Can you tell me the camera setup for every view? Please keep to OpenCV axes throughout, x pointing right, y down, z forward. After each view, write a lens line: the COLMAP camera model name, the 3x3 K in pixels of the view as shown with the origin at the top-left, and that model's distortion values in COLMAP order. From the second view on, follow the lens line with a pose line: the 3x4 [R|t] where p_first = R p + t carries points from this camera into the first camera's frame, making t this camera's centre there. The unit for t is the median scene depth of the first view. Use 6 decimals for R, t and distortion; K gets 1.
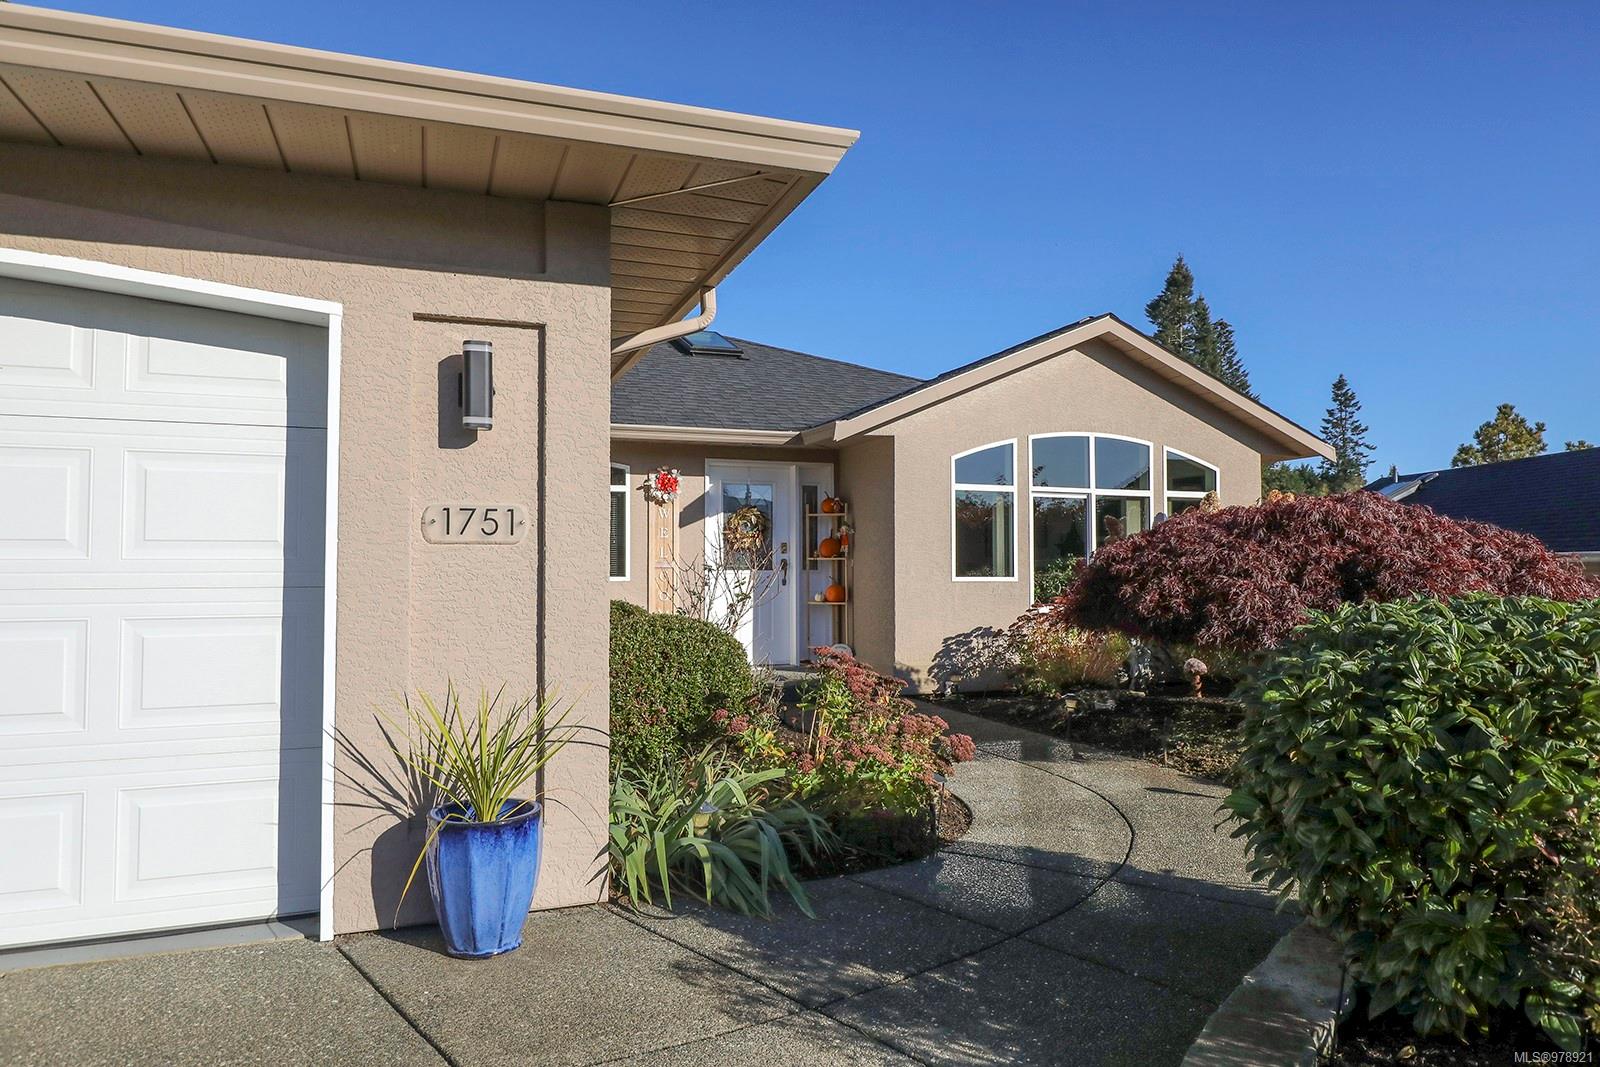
lens RADIAL K [[1042.0, 0, 800.0], [0, 1042.0, 533.5], [0, 0, 1]] dist [0.000802, 0.000231]
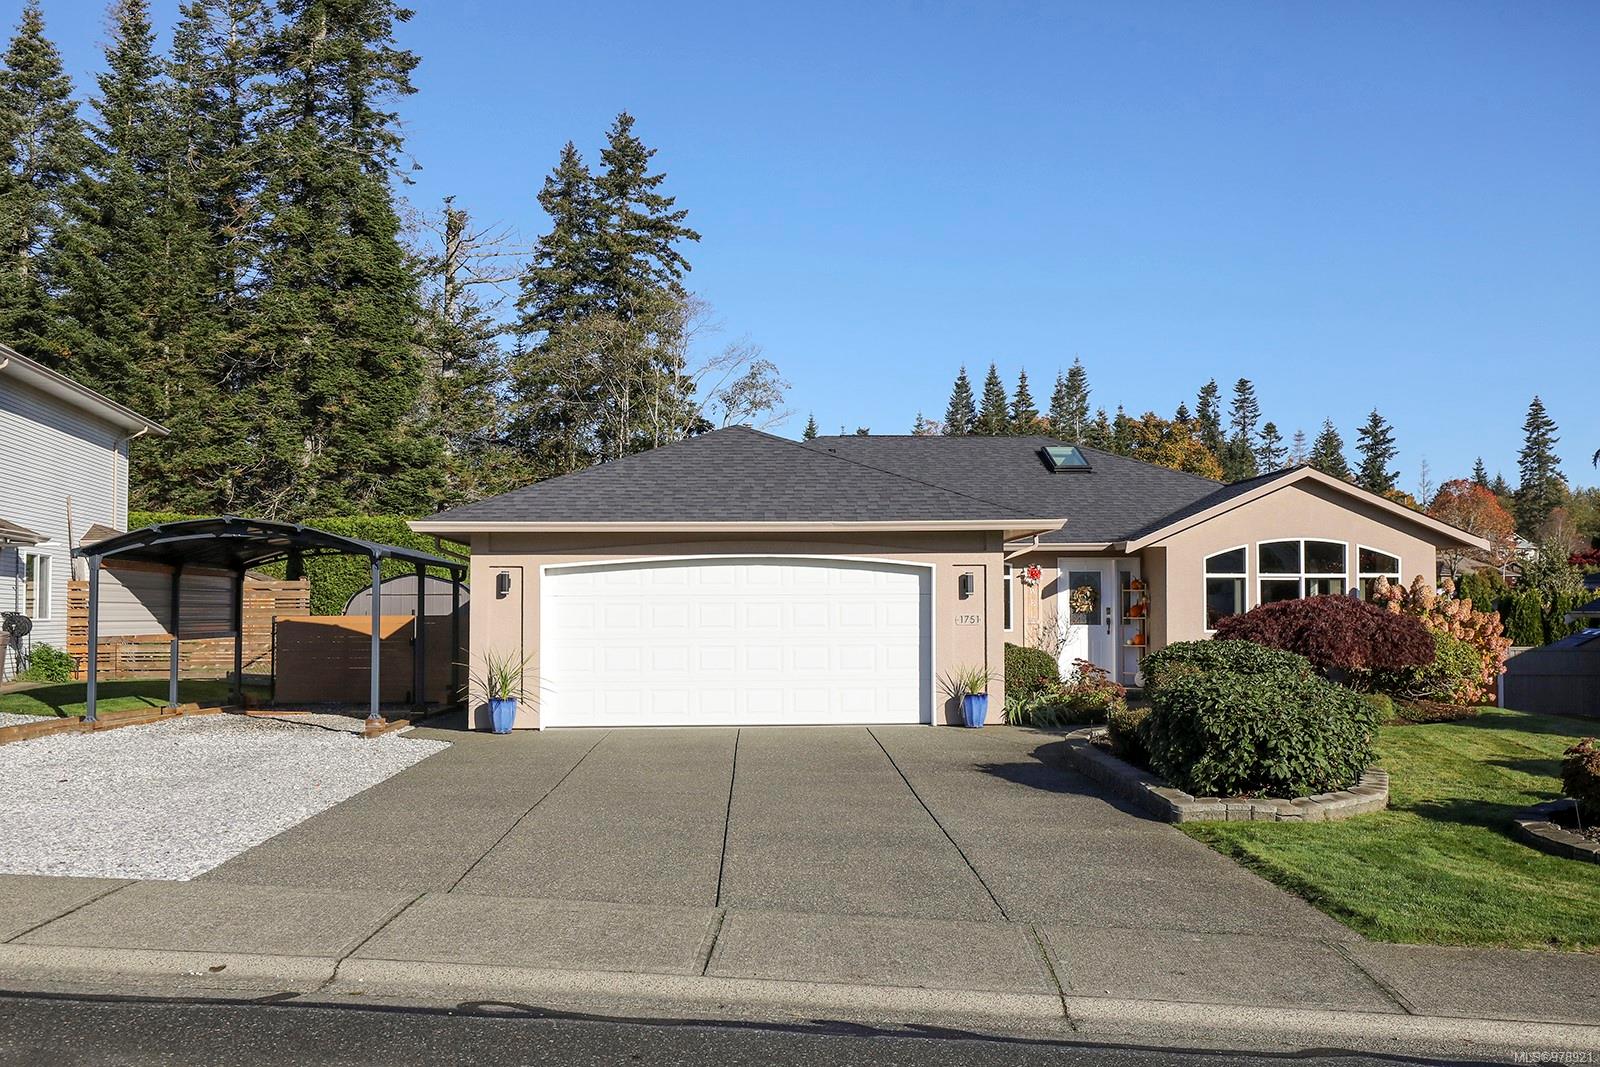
lens RADIAL K [[1607.5, 0, 838.4], [0, 1607.5, 526.9], [0, 0, 1]] dist [-0.006815, -0.001646]
pose [[0.962069, -0.014685, -0.272409, 0.277254], [0.011423, 0.999843, -0.013558, -0.091986], [0.272566, 0.009932, 0.962086, -1.591037]]
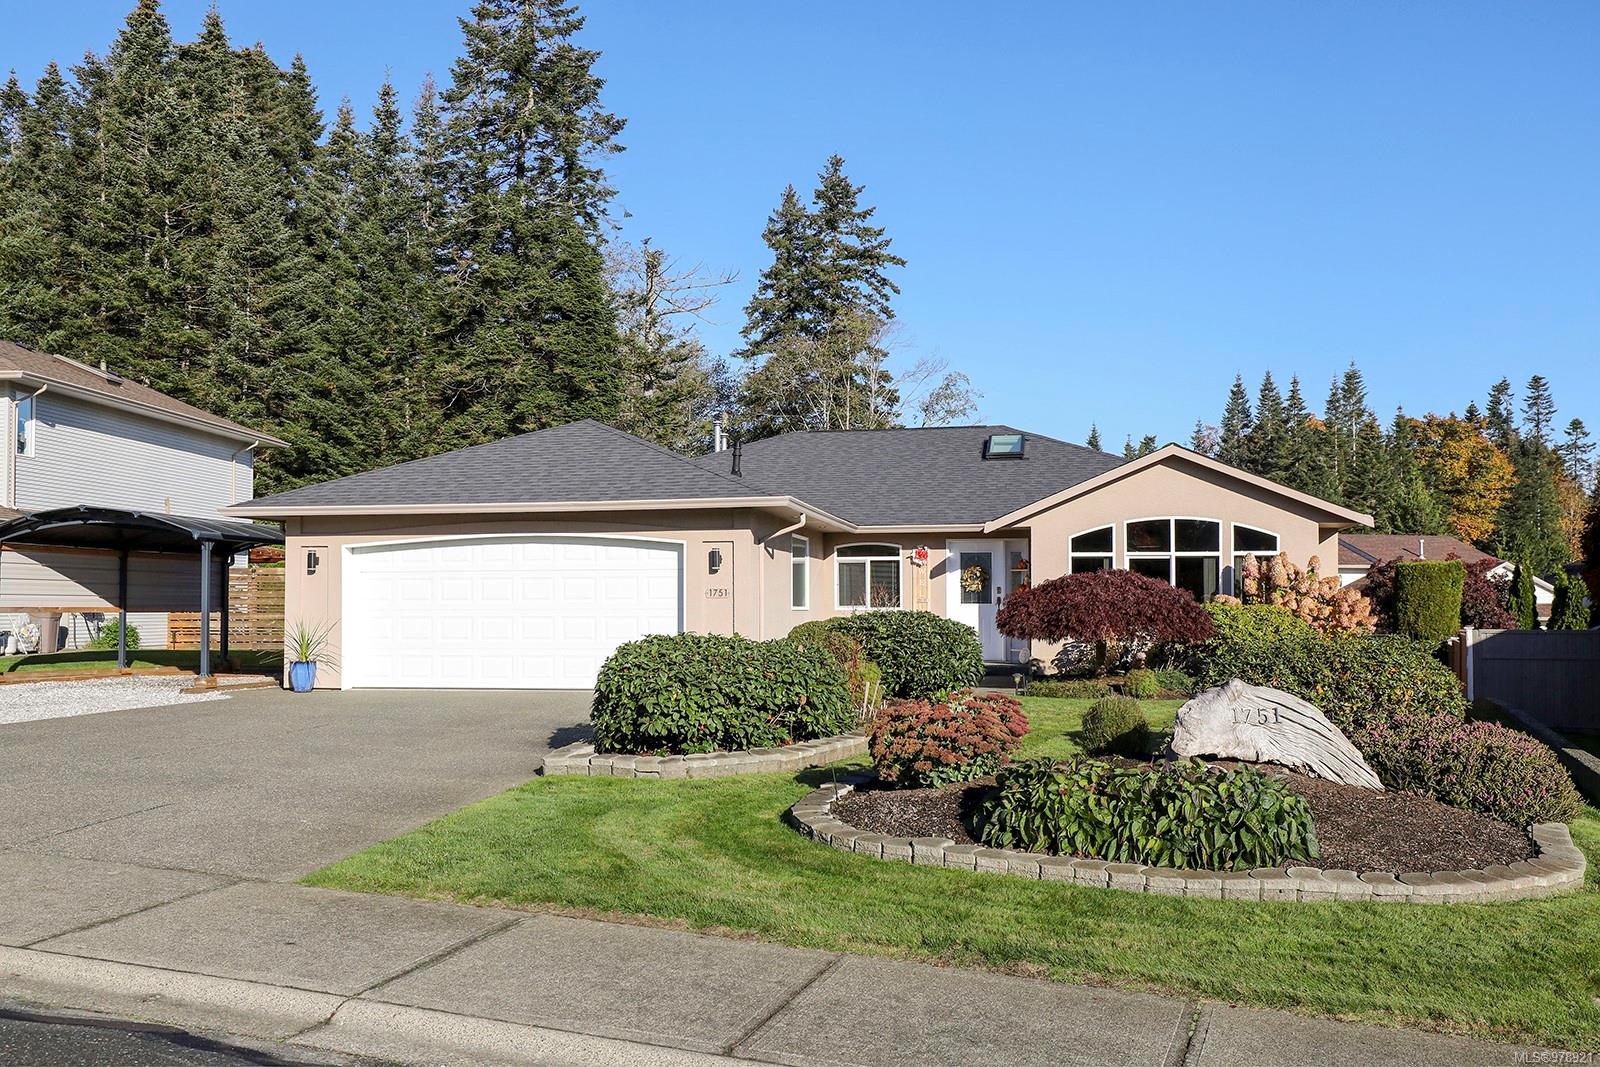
lens RADIAL K [[1446.8, 0, 800.0], [0, 1446.8, 533.5], [0, 0, 1]] dist [-0.003640, 0.001902]
pose [[0.862109, -0.025263, -0.506092, 0.935042], [0.019505, 0.999671, -0.016675, -0.046977], [0.506347, 0.004504, 0.862318, -1.217872]]
